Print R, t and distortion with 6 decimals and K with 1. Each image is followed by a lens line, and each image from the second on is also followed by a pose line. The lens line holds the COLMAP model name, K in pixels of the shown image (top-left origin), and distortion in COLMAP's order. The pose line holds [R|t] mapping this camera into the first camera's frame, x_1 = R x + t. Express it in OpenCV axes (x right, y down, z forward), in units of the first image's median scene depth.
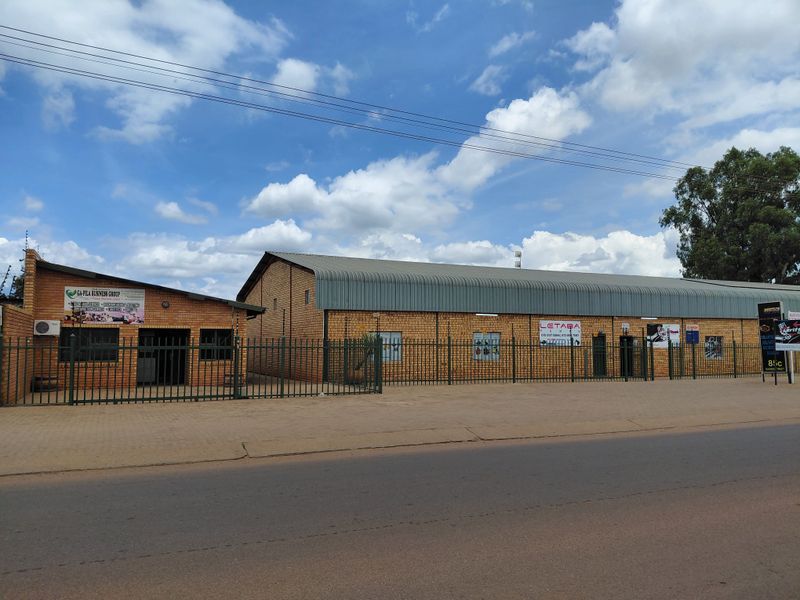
lens RADIAL K [[599.9, 0, 387.3], [0, 599.9, 277.2], [0, 0, 1]] dist [0.044036, -0.065351]
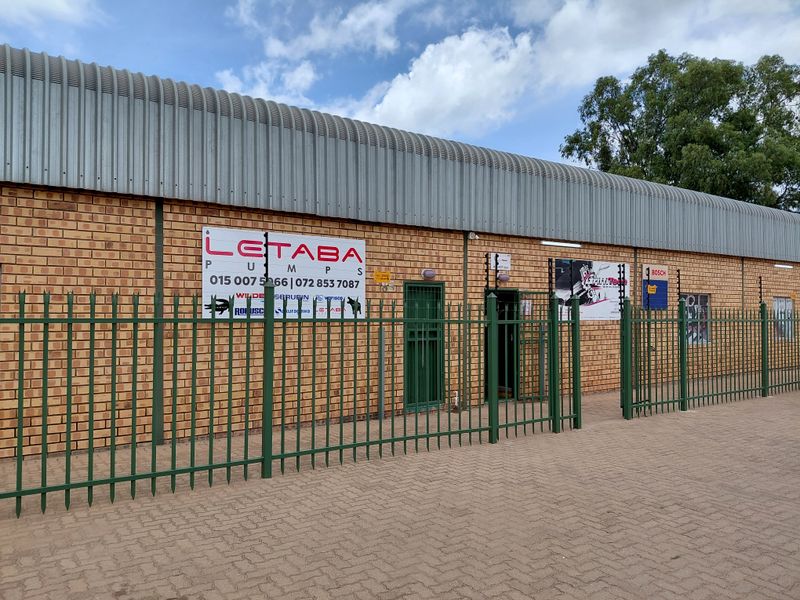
lens RADIAL K [[599.9, 0, 394.4], [0, 599.9, 296.8], [0, 0, 1]] dist [0.044036, -0.065351]
pose [[0.984441, 0.001367, 0.175710, 0.272354], [-0.015295, 0.996841, 0.077941, 0.075755], [-0.175048, -0.079415, 0.981352, 0.666373]]
